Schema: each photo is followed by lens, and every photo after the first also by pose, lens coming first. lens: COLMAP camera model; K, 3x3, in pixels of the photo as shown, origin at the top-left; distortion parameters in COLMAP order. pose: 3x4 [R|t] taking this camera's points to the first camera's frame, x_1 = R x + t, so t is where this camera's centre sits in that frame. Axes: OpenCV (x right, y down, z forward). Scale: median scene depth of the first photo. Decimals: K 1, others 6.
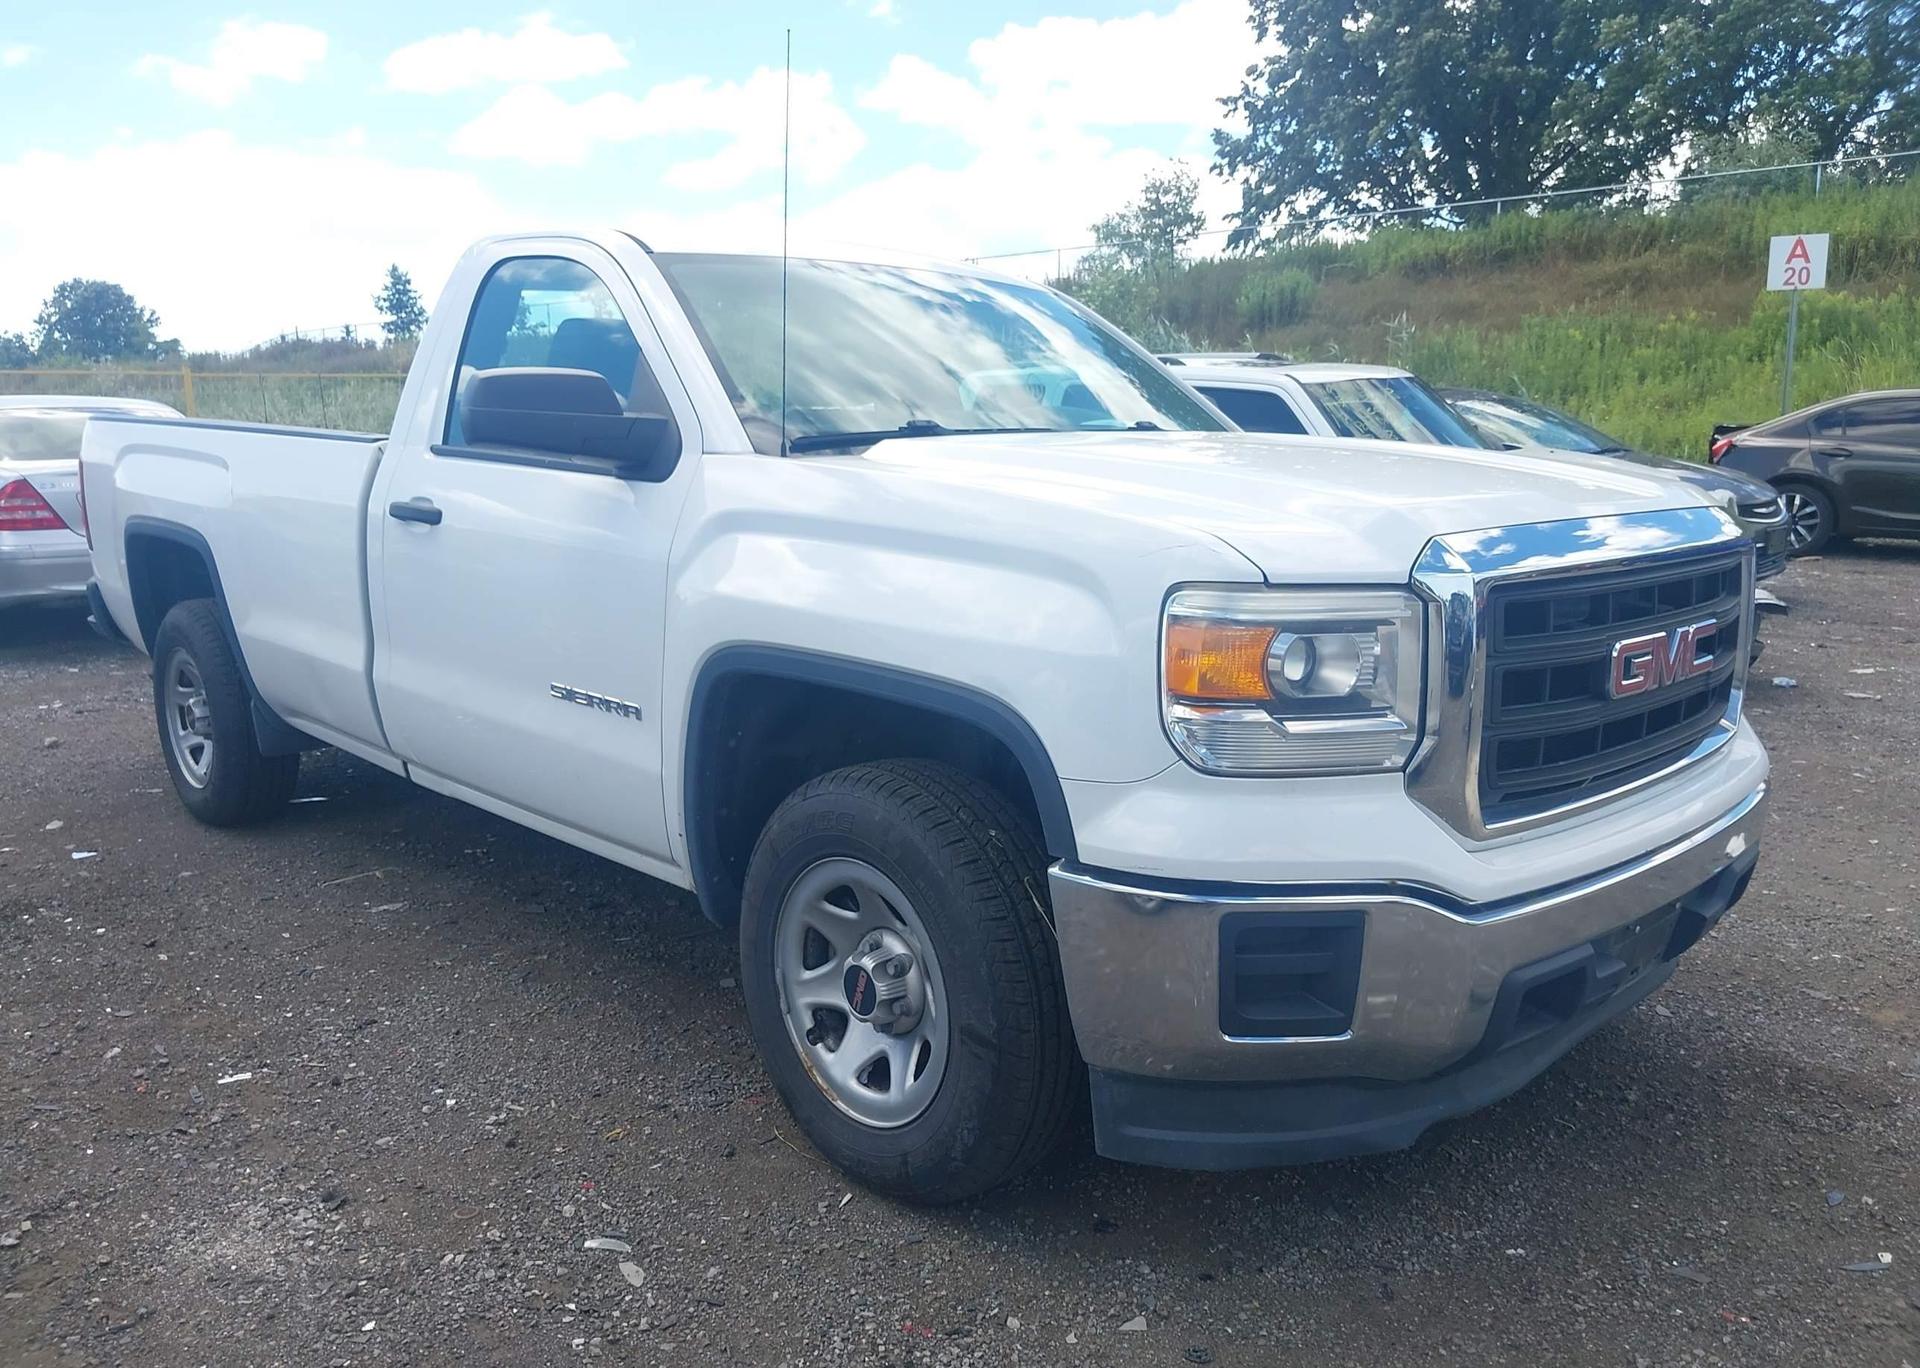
lens RADIAL K [[1525.6, 0, 934.9], [0, 1525.6, 681.9], [0, 0, 1]] dist [0.013840, -0.000915]
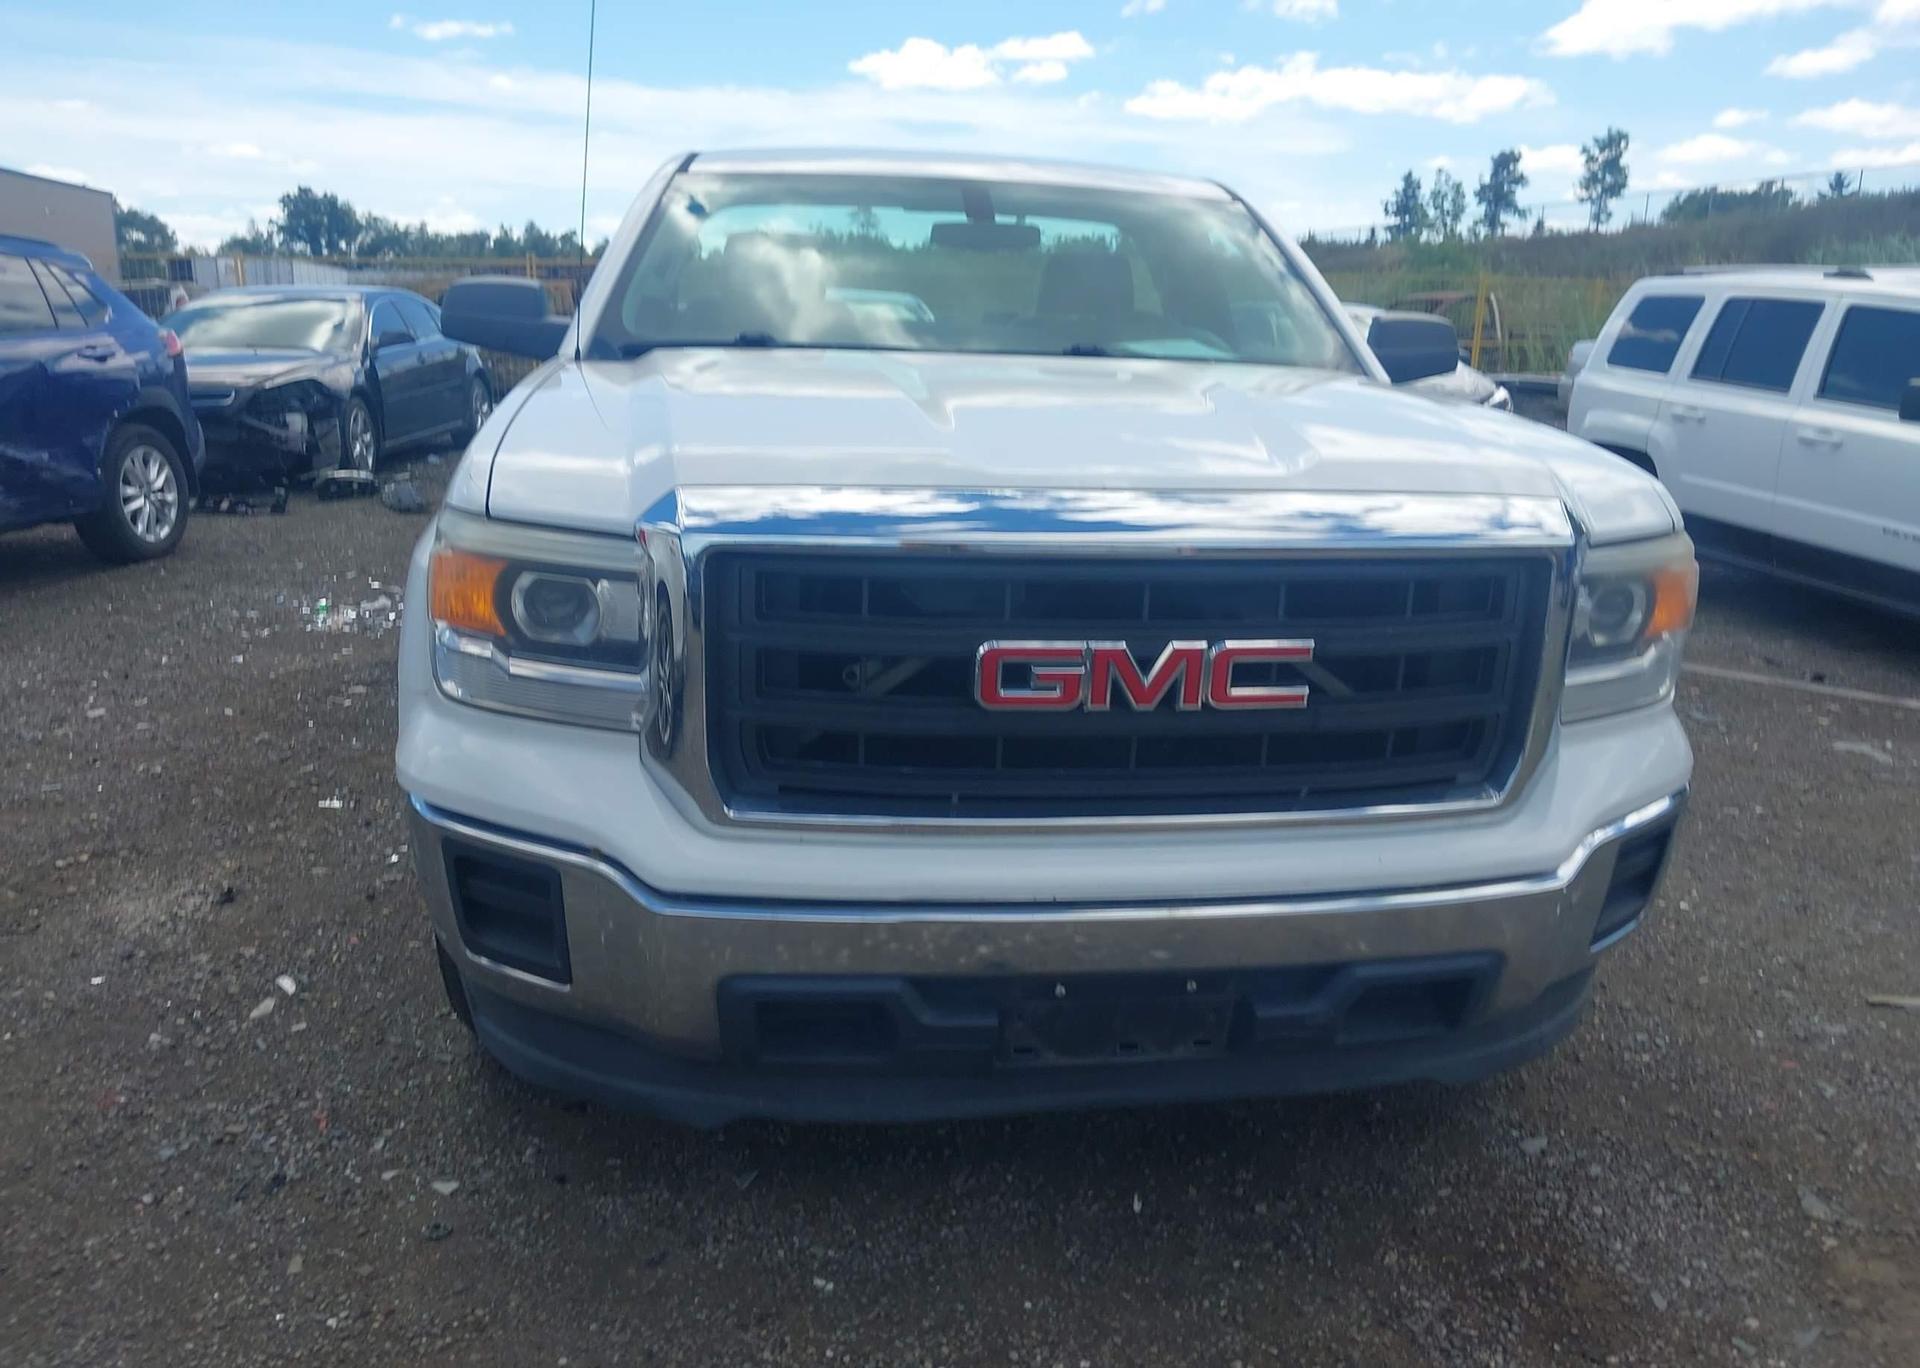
lens RADIAL K [[1412.2, 0, 1065.8], [0, 1412.2, 689.9], [0, 0, 1]] dist [-0.002162, -0.003019]
pose [[0.798500, 0.175939, -0.575711, 0.210815], [-0.123913, 0.983896, 0.128817, -0.023664], [0.589103, -0.031522, 0.807443, 0.095651]]
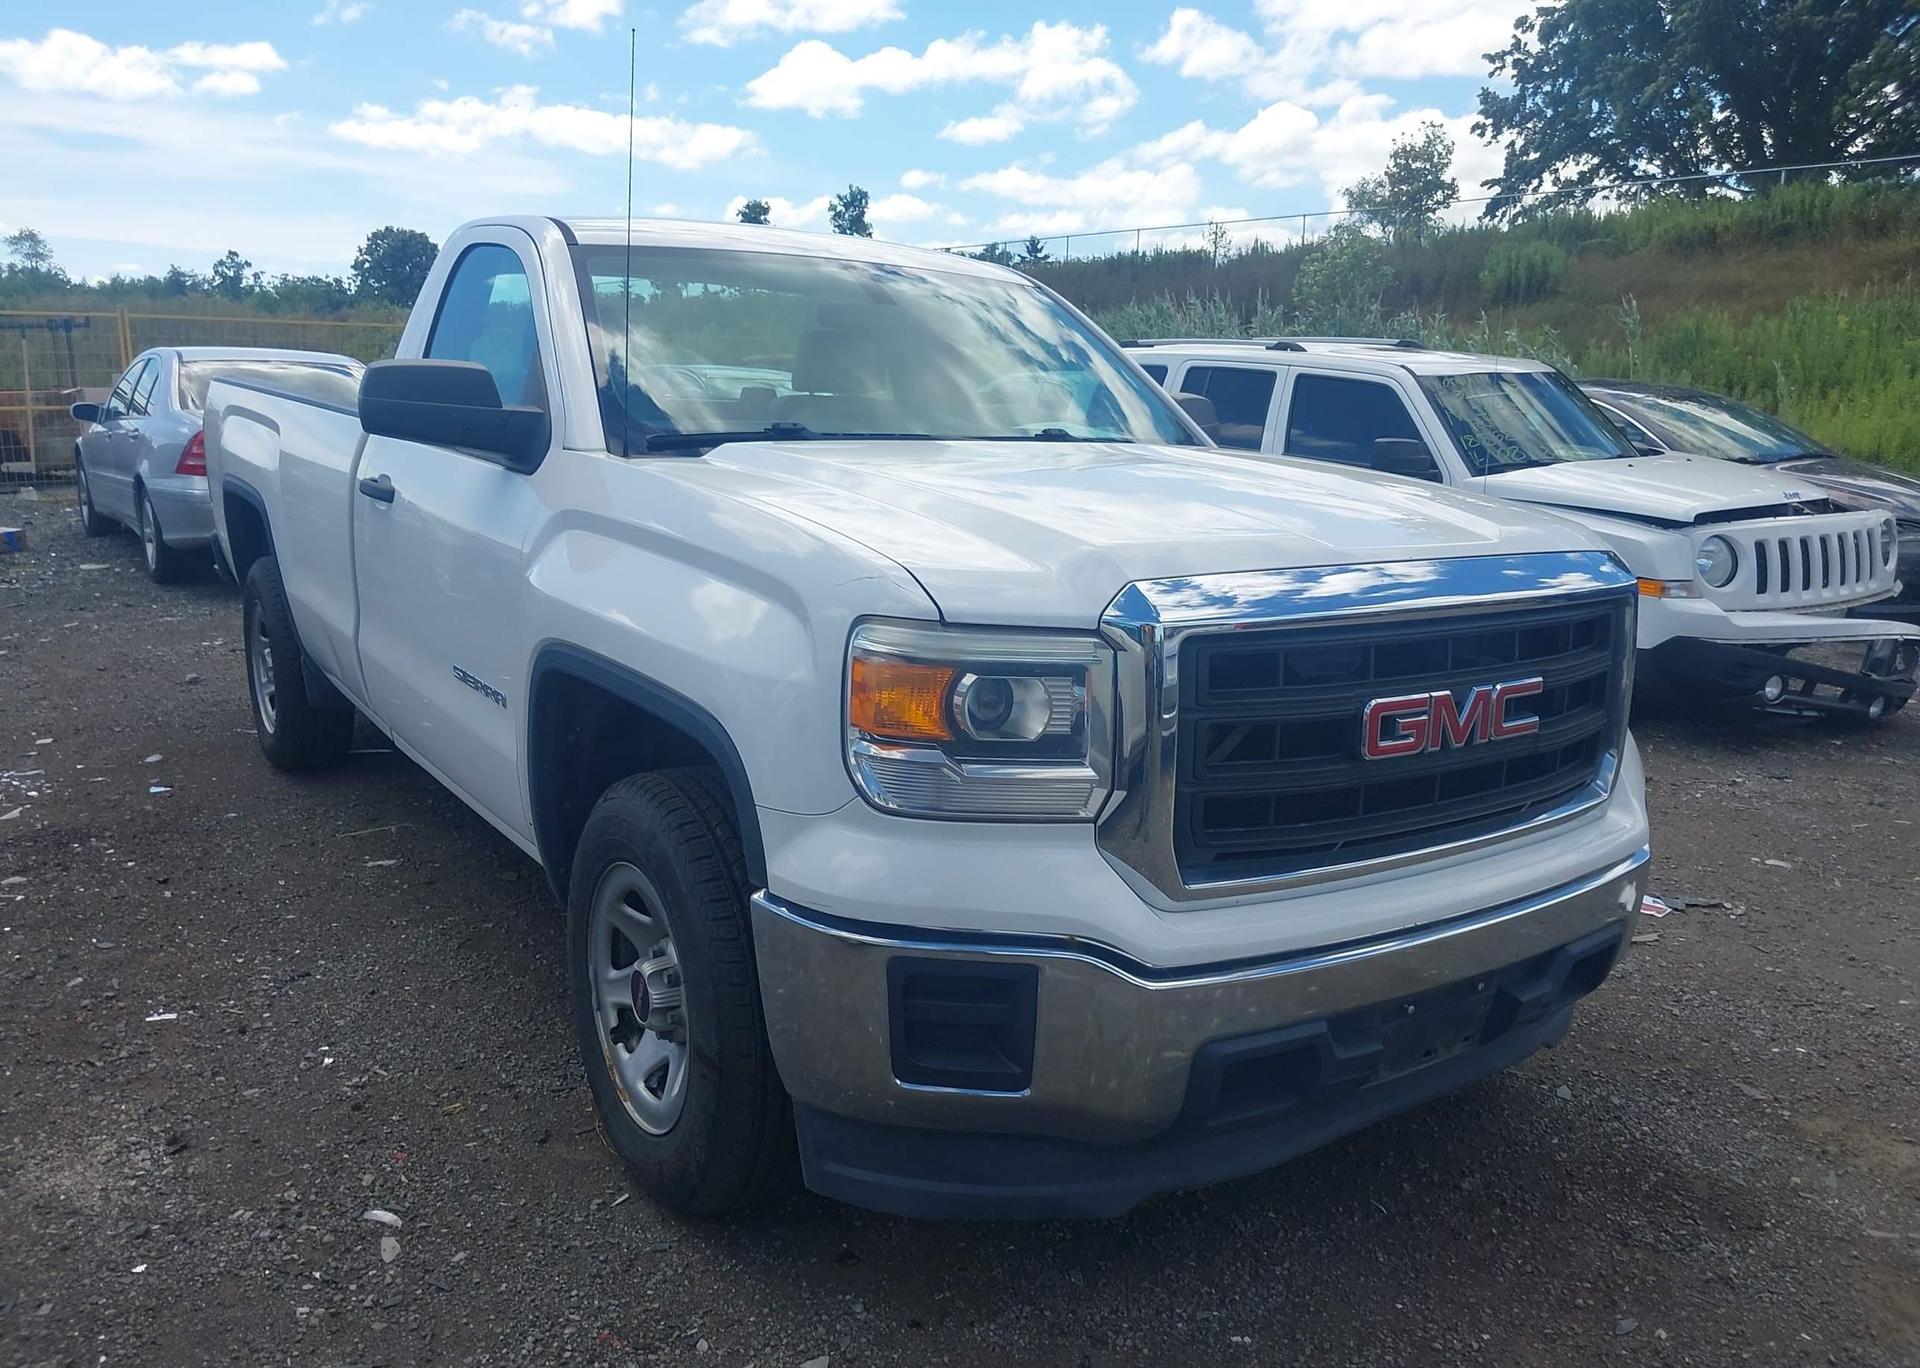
lens RADIAL K [[1559.0, 0, 979.6], [0, 1559.0, 667.1], [0, 0, 1]] dist [0.014062, -0.009246]
pose [[0.984801, 0.059451, -0.163195, 0.080081], [-0.057392, 0.998202, 0.017310, -0.010673], [0.163931, -0.007681, 0.986442, 0.006666]]
